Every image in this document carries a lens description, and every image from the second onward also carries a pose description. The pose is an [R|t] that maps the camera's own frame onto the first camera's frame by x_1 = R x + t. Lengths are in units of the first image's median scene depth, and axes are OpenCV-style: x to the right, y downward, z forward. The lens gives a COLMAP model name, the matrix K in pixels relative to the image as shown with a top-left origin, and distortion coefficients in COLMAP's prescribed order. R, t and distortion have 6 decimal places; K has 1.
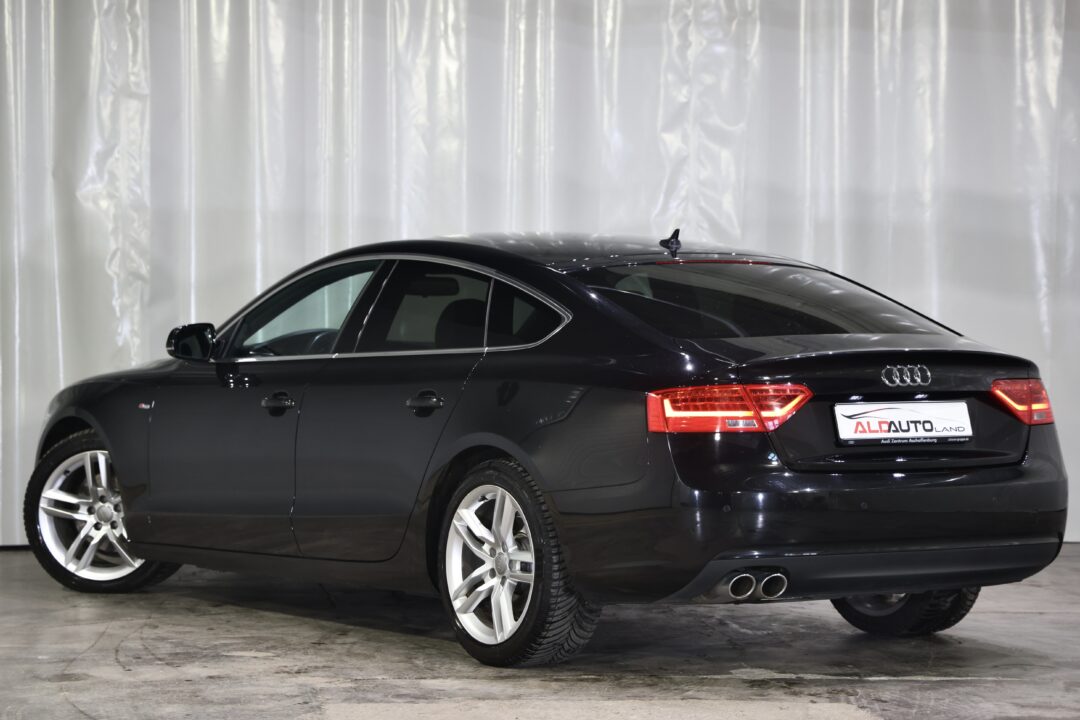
lens RADIAL K [[3143.0, 0, 540.2], [0, 3143.0, 325.9], [0, 0, 1]] dist [0.673594, 0.584653]
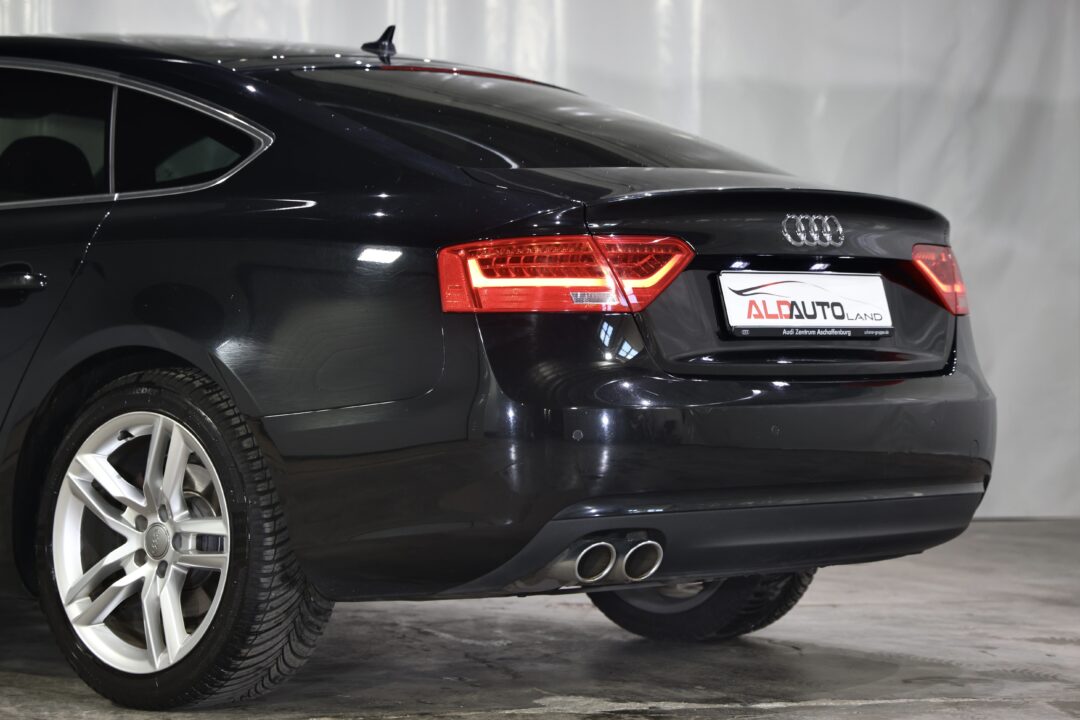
lens RADIAL K [[3143.0, 0, 540.2], [0, 3143.0, 325.9], [0, 0, 1]] dist [0.673594, 0.584653]
pose [[0.970942, 0.001418, 0.239311, -0.088910], [0.001273, 0.999938, -0.011090, 0.041240], [-0.239311, 0.011073, 0.970880, 0.388994]]
